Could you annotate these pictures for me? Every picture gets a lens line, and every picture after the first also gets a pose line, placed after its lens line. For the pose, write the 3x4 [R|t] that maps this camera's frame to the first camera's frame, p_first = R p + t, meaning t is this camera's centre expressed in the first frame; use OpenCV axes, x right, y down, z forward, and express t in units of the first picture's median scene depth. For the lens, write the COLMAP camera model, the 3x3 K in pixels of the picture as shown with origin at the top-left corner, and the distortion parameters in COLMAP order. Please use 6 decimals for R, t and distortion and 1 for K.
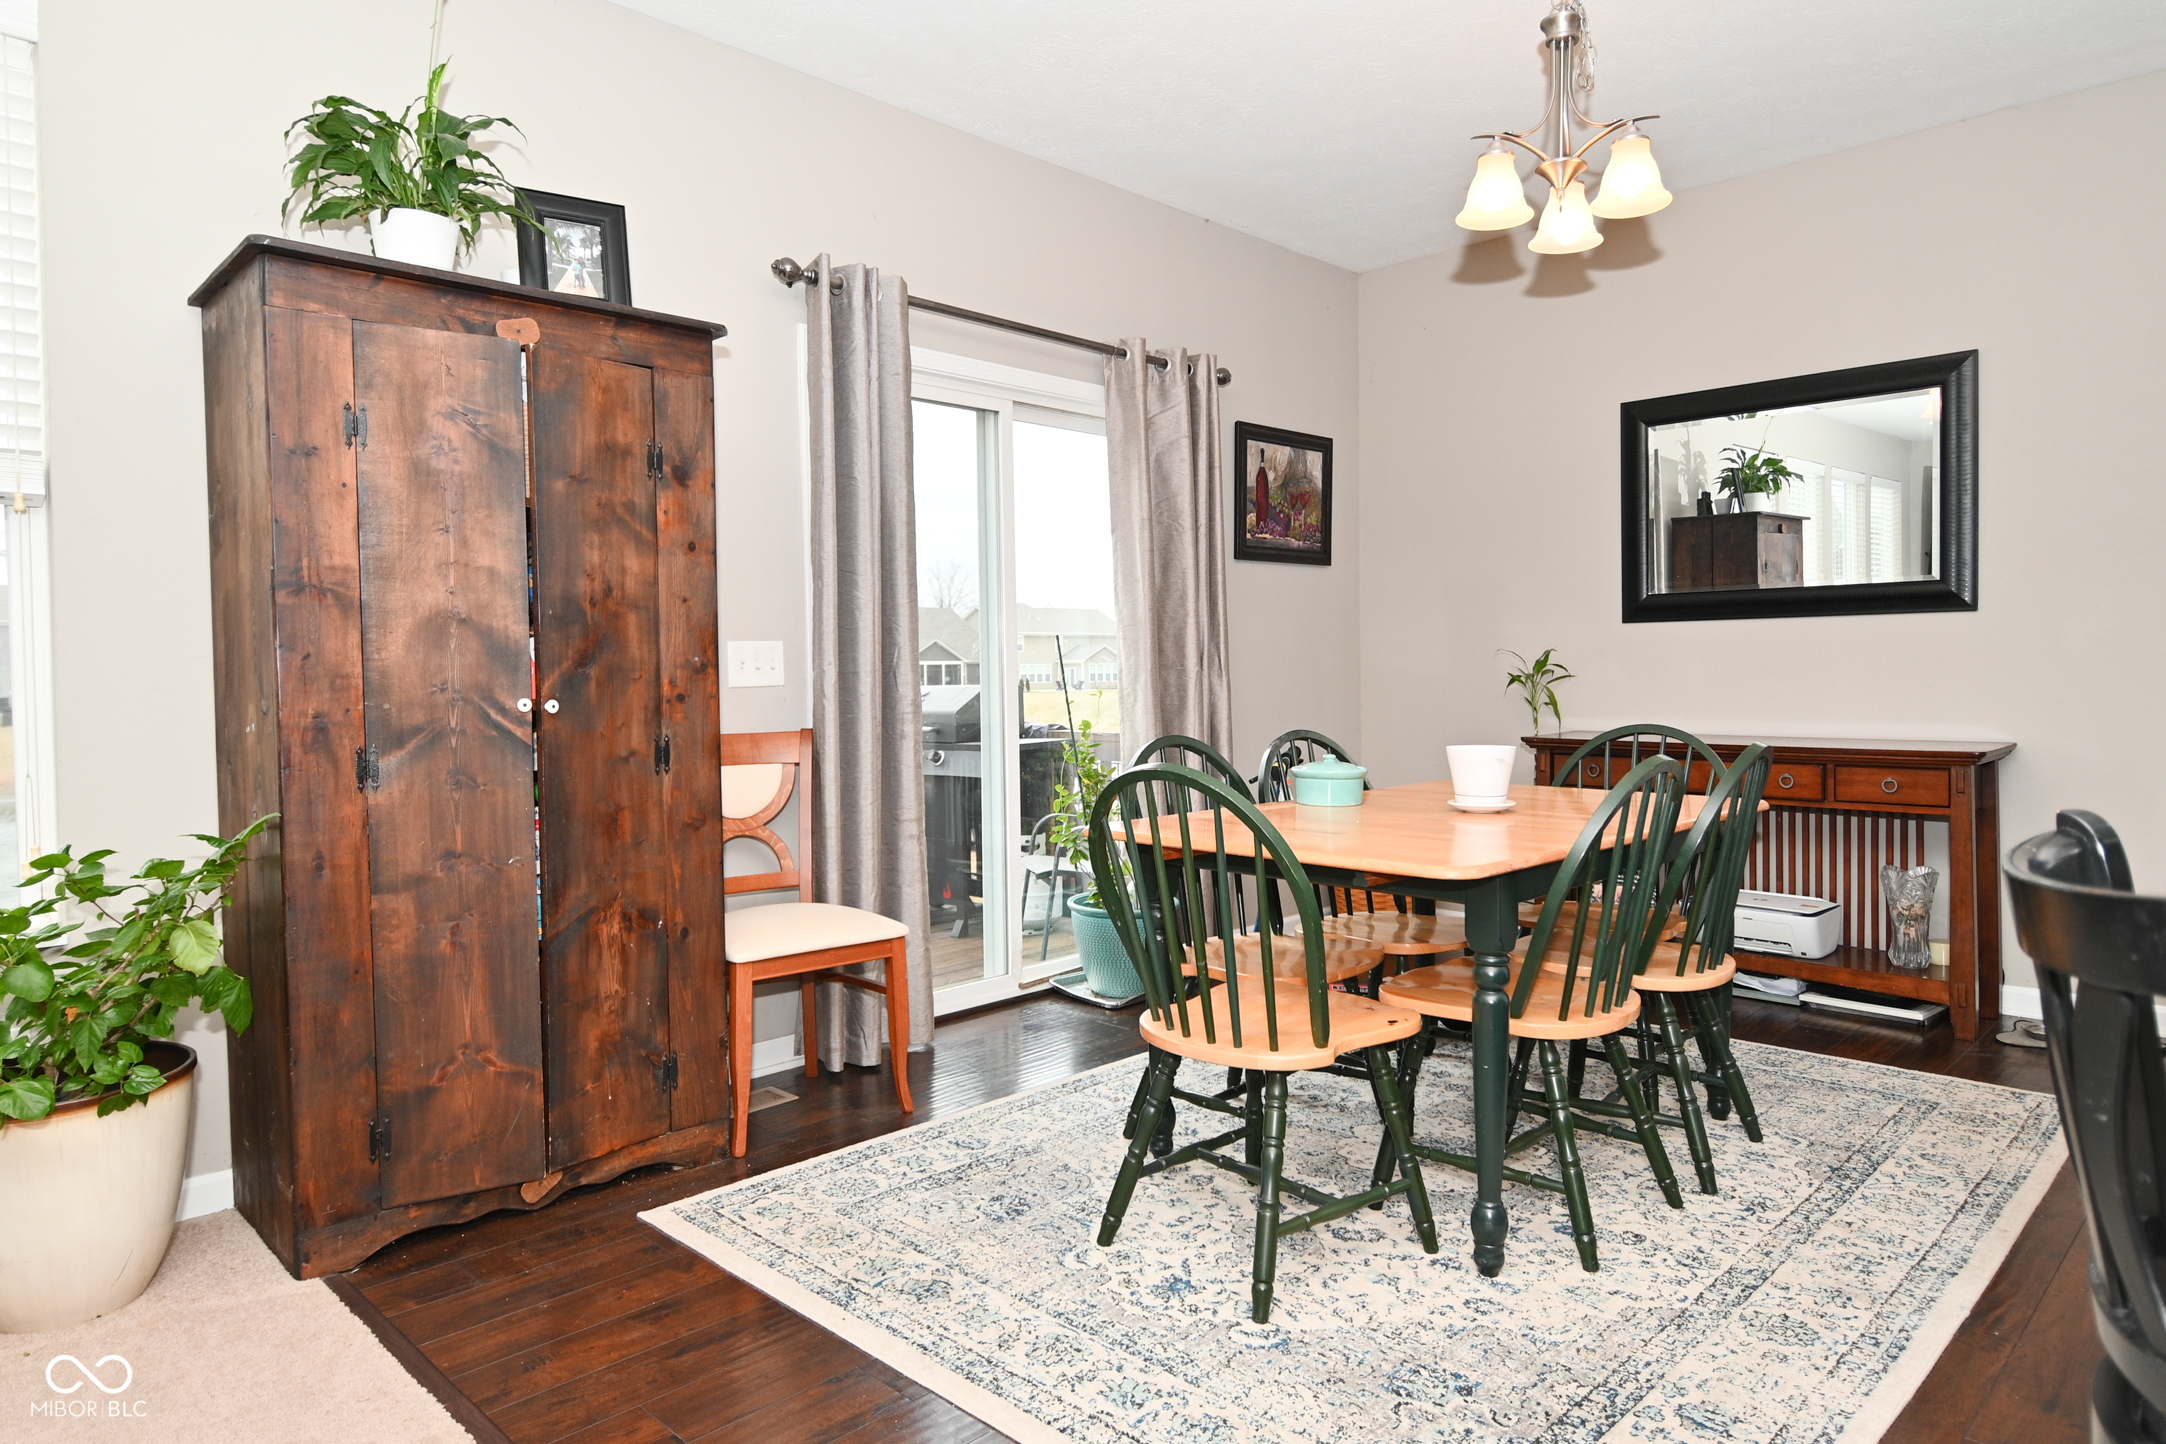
lens RADIAL K [[1324.7, 0, 1108.3], [0, 1324.7, 713.8], [0, 0, 1]] dist [0.021941, -0.031857]
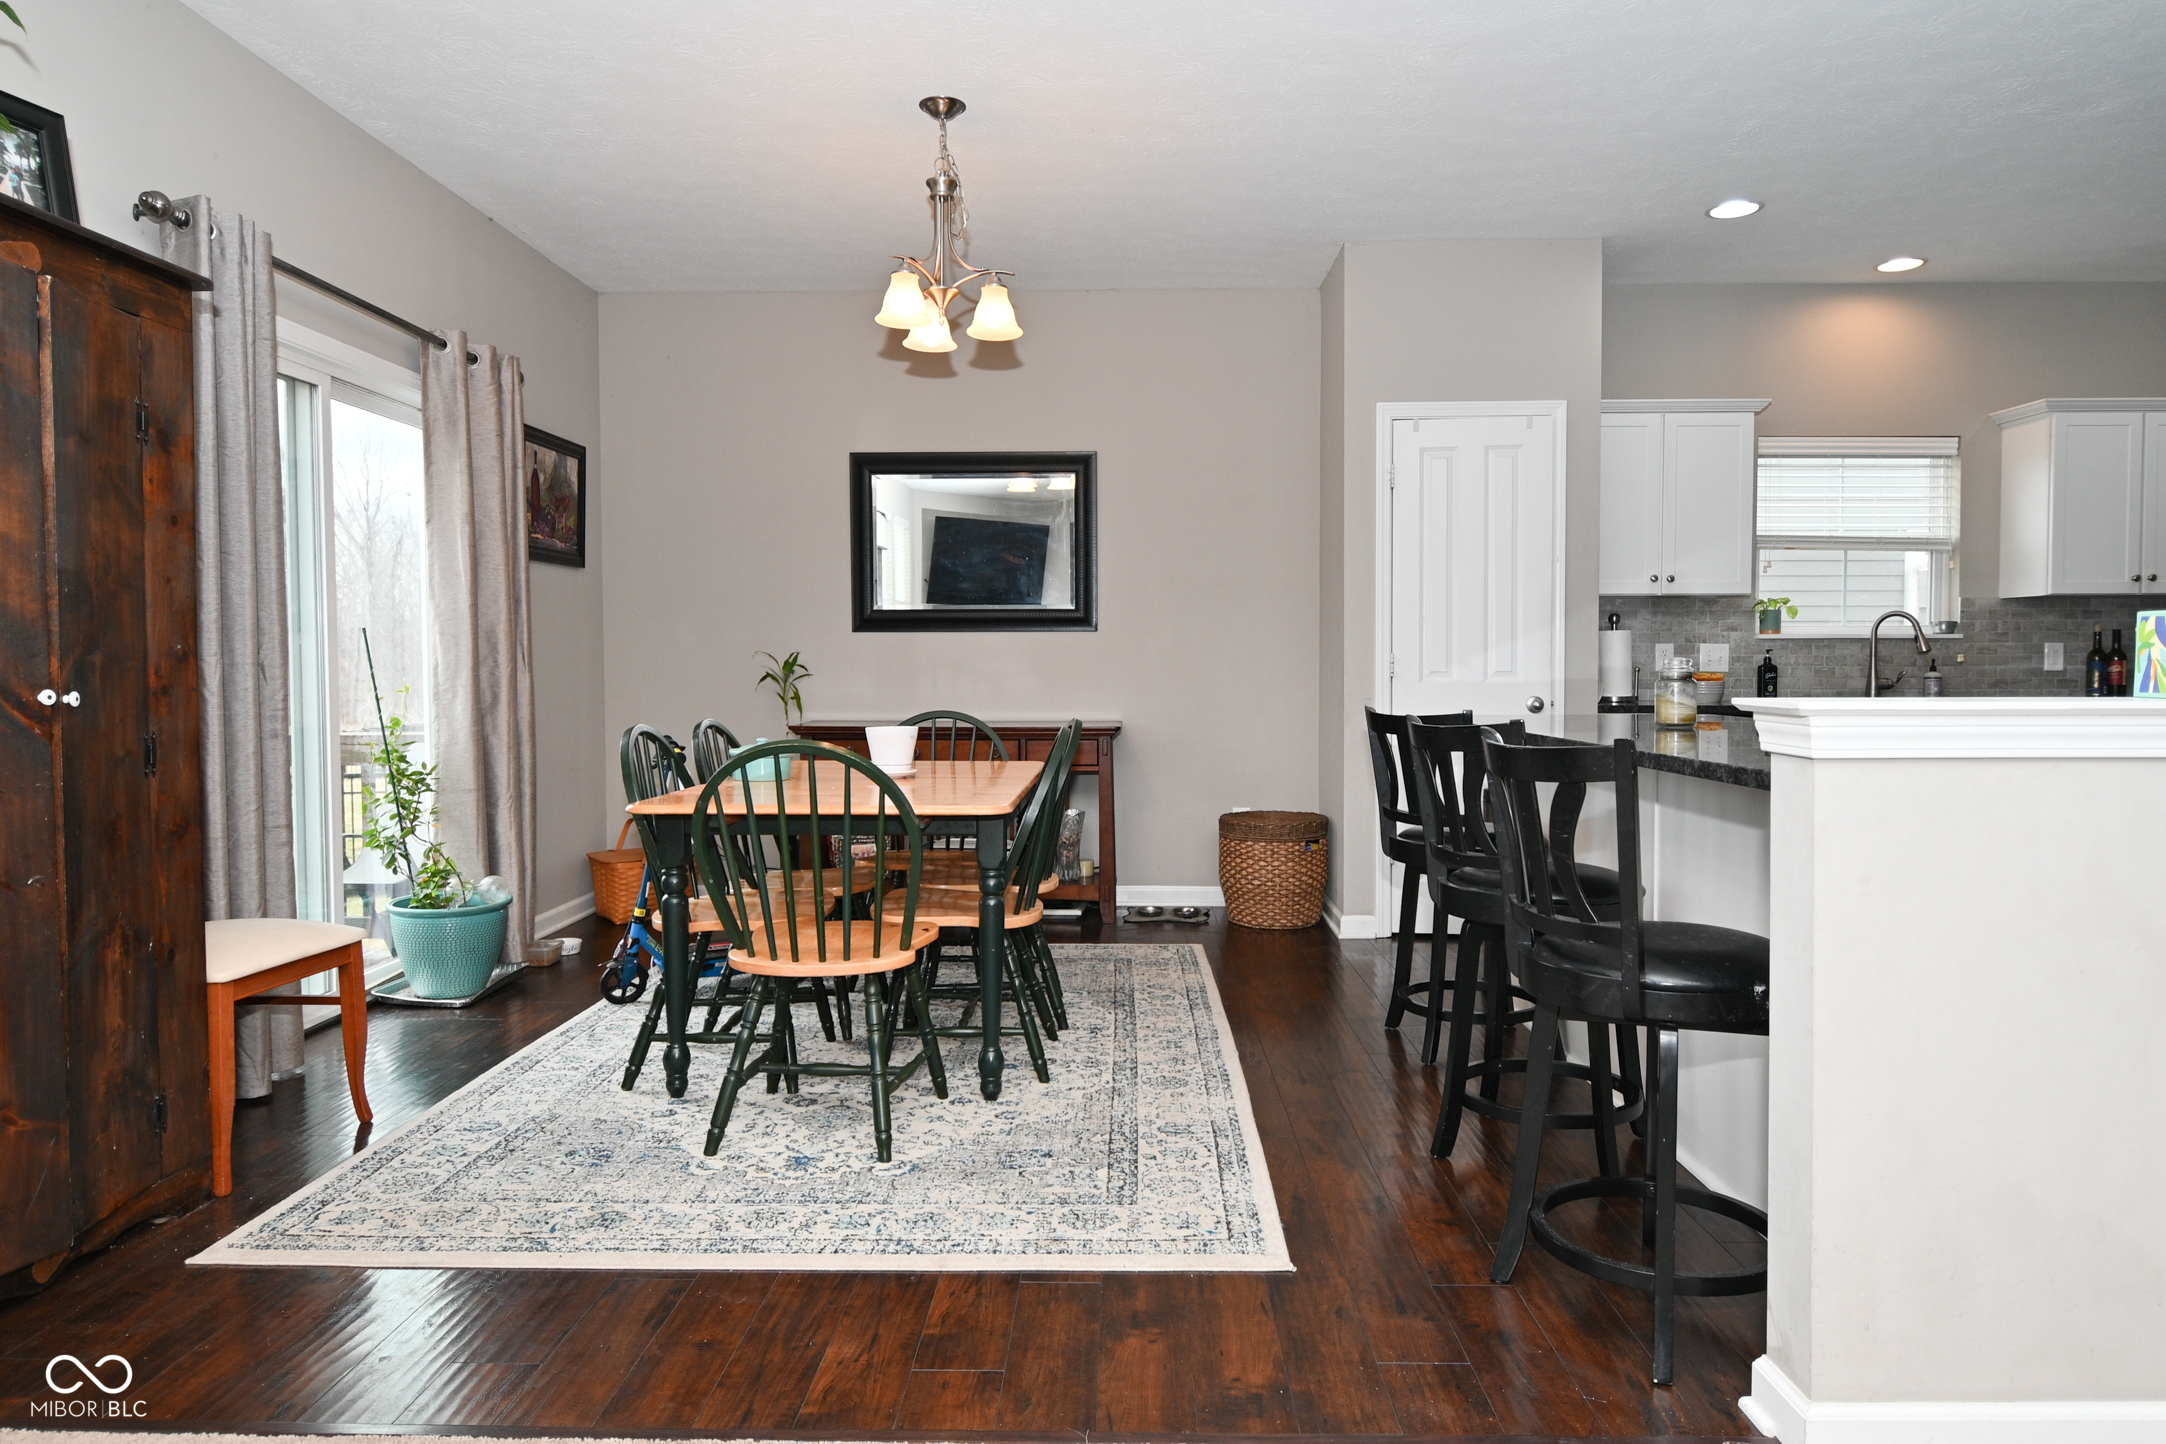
lens RADIAL K [[1324.7, 0, 1108.3], [0, 1324.7, 713.8], [0, 0, 1]] dist [0.021941, -0.031857]
pose [[0.723108, -0.014611, 0.690581, -0.488910], [0.016095, 0.999861, 0.004301, 0.010297], [-0.690548, 0.008005, 0.723243, -0.080955]]
